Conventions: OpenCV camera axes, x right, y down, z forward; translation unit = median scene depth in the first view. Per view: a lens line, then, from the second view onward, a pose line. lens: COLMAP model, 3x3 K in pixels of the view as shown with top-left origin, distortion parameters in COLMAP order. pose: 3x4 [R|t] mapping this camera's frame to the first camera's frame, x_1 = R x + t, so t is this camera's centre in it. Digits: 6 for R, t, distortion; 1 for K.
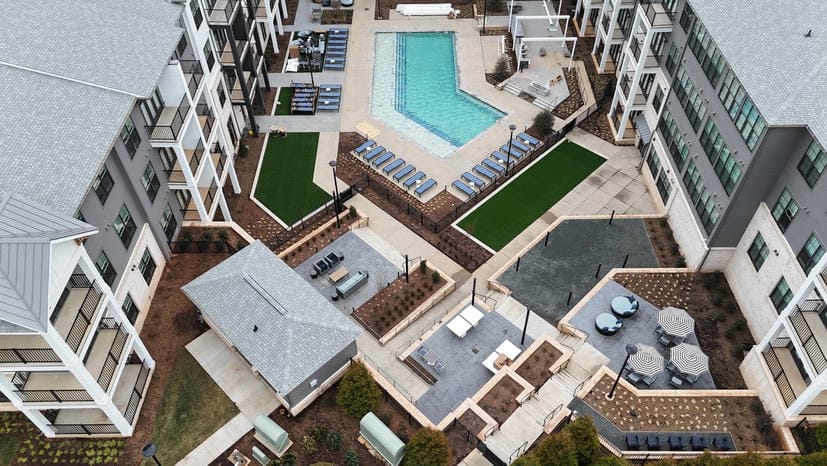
lens RADIAL K [[607.1, 0, 417.2], [0, 607.1, 233.0], [0, 0, 1]] dist [0.047525, -0.002276]
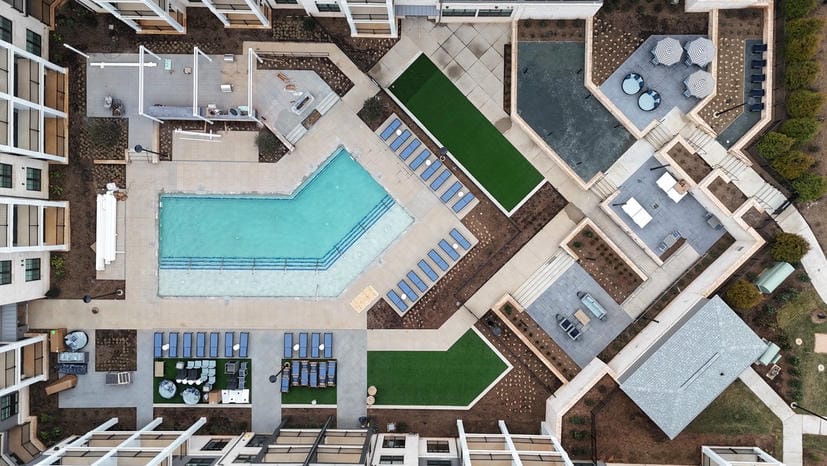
lens RADIAL K [[607.1, 0, 417.2], [0, 607.1, 233.0], [0, 0, 1]] dist [0.047525, -0.002276]
pose [[0.017557, -0.999845, 0.001023, 0.024578], [0.738019, 0.013650, 0.674642, -0.903985], [-0.674551, -0.011090, 0.738145, 0.324609]]
